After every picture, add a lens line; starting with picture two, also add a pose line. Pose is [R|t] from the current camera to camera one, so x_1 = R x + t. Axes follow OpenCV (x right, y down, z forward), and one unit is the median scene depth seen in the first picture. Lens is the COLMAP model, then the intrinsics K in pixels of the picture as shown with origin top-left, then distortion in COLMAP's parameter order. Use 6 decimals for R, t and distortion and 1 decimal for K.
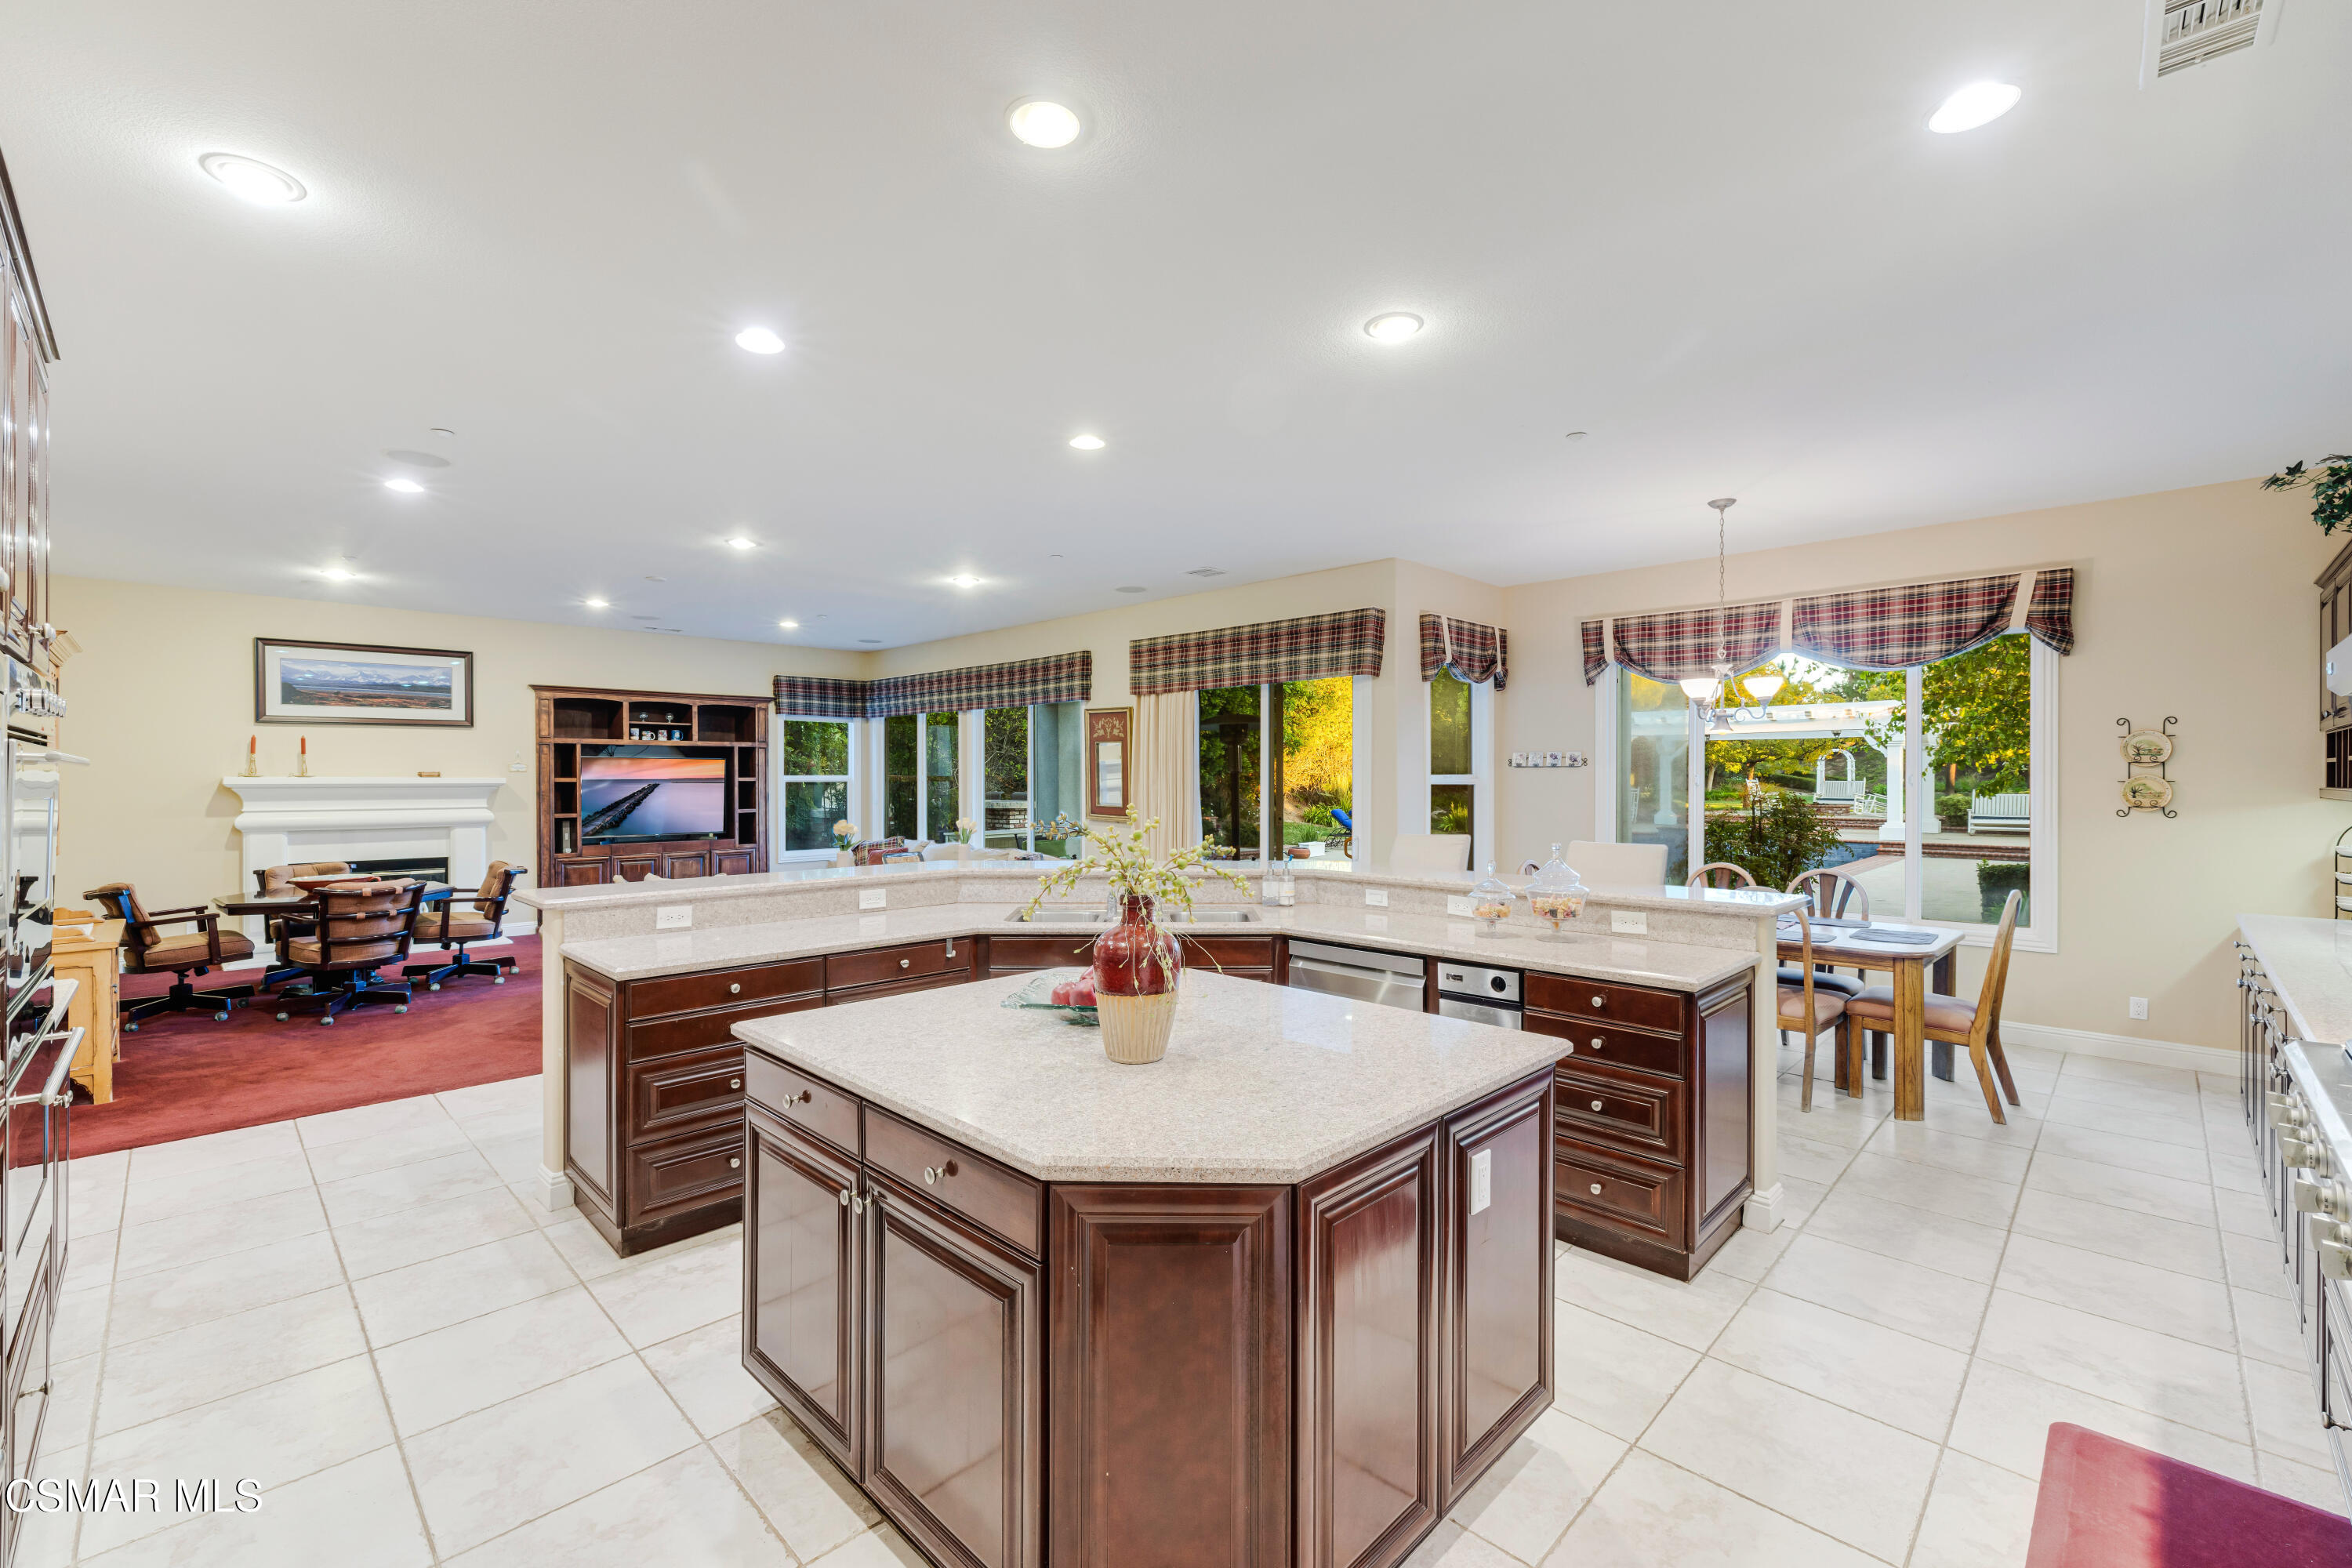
lens RADIAL K [[988.5, 0, 1166.0], [0, 988.5, 773.9], [0, 0, 1]] dist [0.002258, 0.000496]
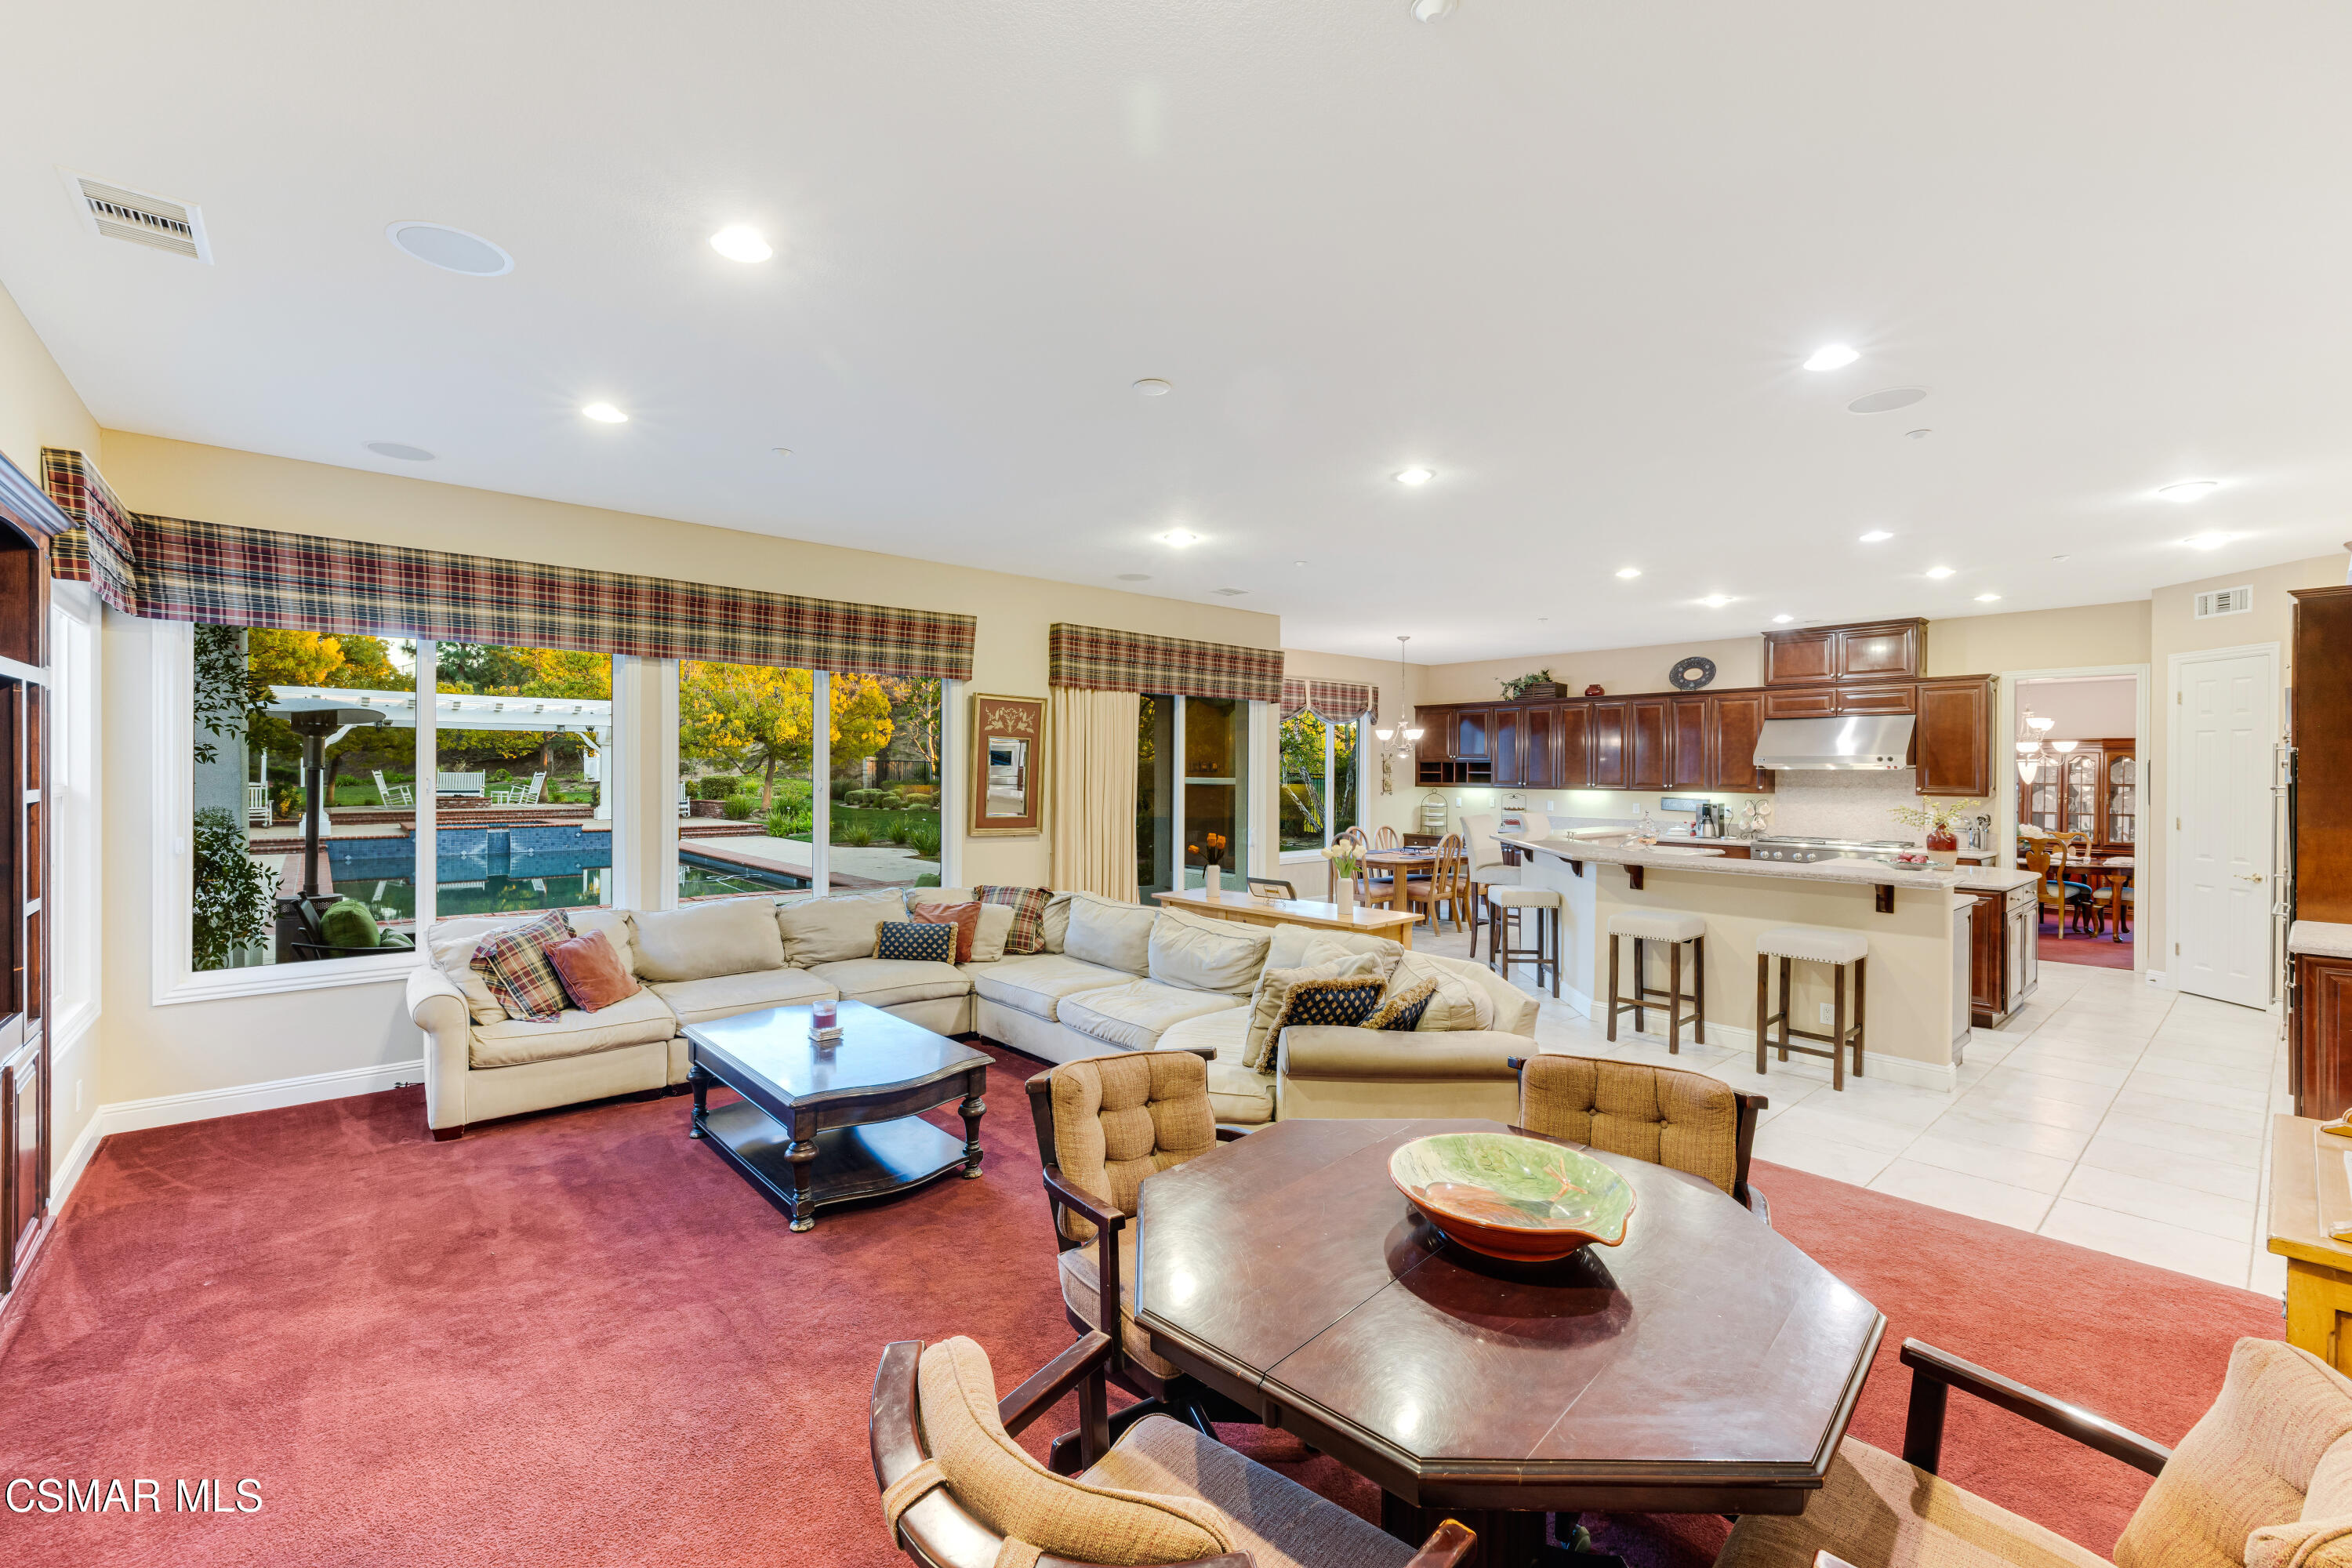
lens RADIAL K [[988.5, 0, 1166.0], [0, 988.5, 773.9], [0, 0, 1]] dist [0.002258, 0.000496]
pose [[0.067221, -0.002879, 0.997734, -0.828803], [-0.009255, 0.999951, 0.003509, -0.006504], [-0.997695, -0.009470, 0.067192, 0.791582]]
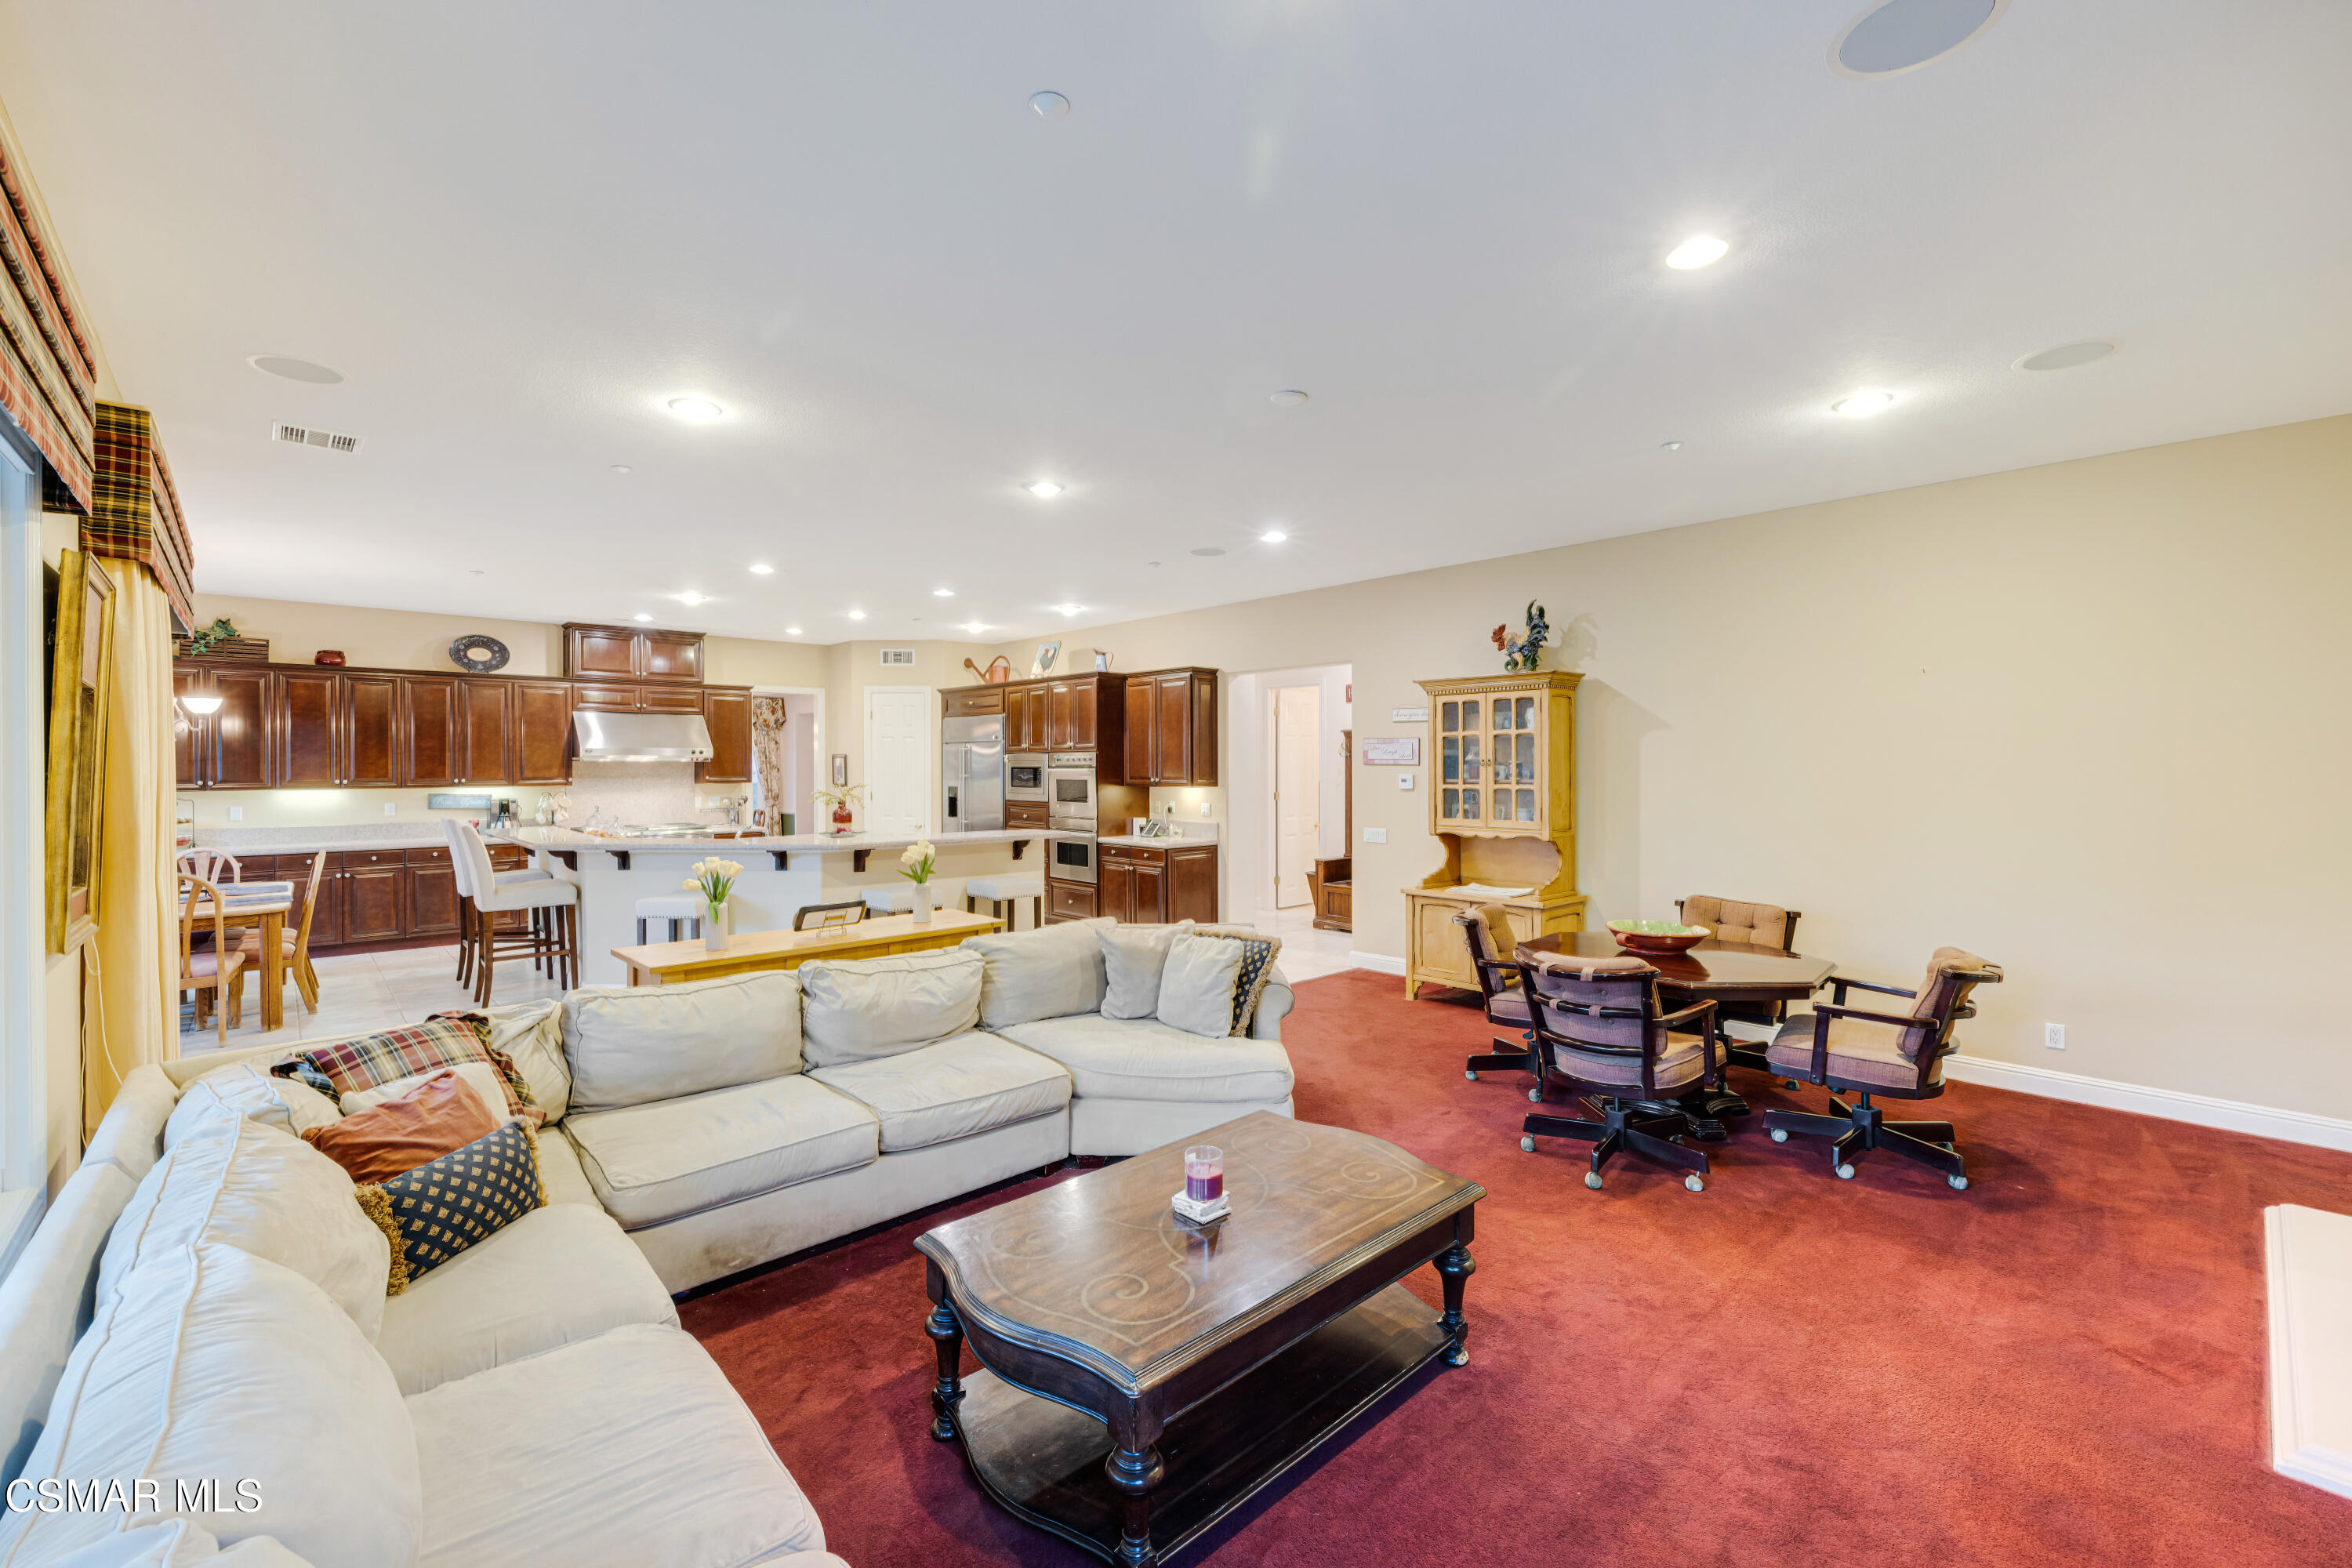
lens RADIAL K [[988.5, 0, 1166.0], [0, 988.5, 773.9], [0, 0, 1]] dist [0.002258, 0.000496]
pose [[-0.999031, 0.000967, 0.044004, -0.391674], [0.001228, 0.999982, 0.005913, -0.005854], [-0.043998, 0.005961, -0.999014, 1.251721]]
